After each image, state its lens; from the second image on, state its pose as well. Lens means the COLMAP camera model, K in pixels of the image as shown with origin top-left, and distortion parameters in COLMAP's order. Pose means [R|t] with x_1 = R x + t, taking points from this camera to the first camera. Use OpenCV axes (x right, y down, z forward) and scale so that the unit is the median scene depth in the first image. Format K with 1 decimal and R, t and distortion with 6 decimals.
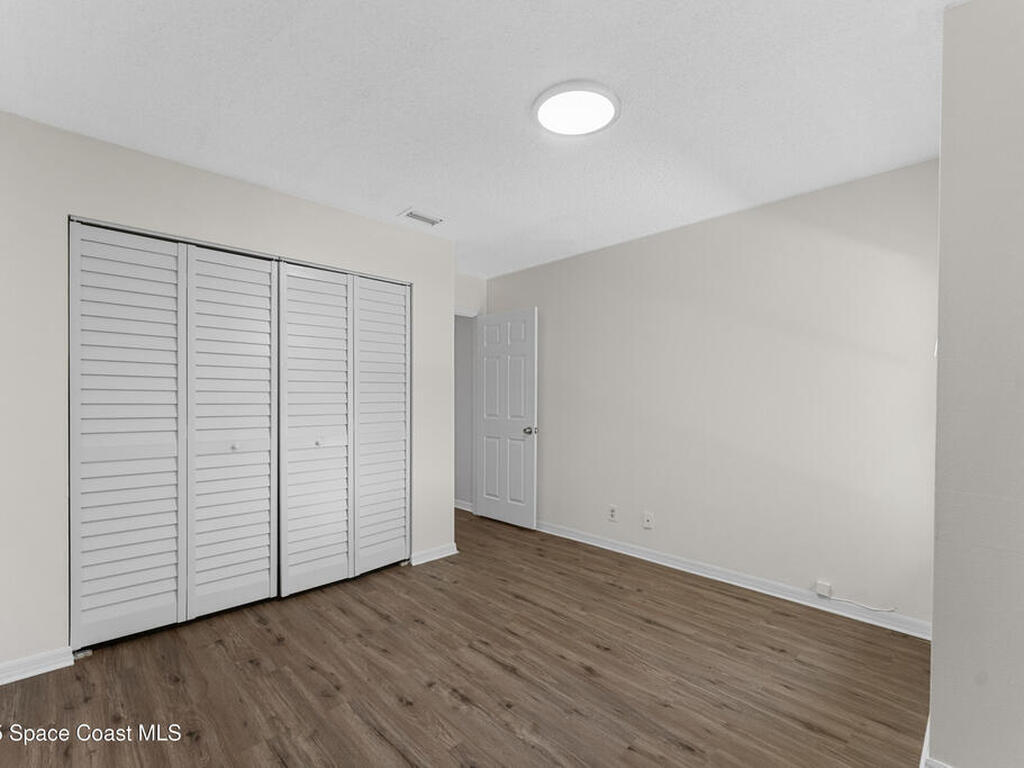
lens RADIAL K [[465.2, 0, 513.4], [0, 465.2, 390.9], [0, 0, 1]] dist [-0.010449, -0.000008]
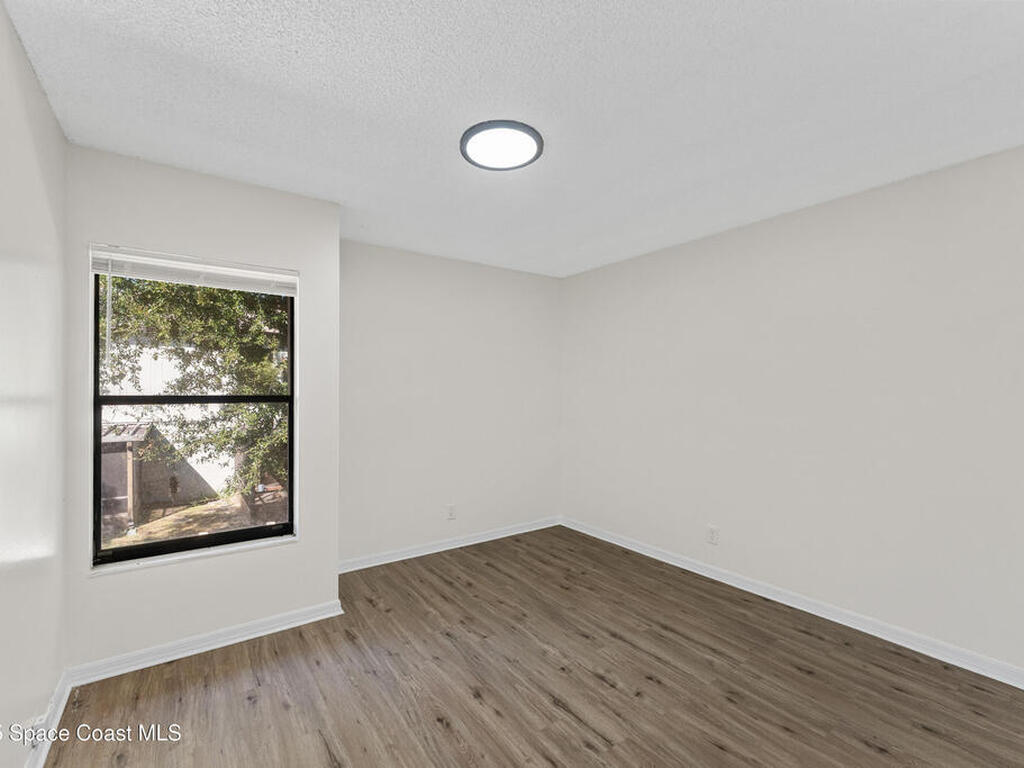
lens RADIAL K [[465.2, 0, 511.2], [0, 465.2, 388.5], [0, 0, 1]] dist [-0.010449, -0.000008]
pose [[-0.988044, -0.003494, 0.154131, -0.054152], [-0.005808, 0.999877, -0.014563, -0.026251], [-0.154061, -0.015284, -0.987943, 2.018725]]
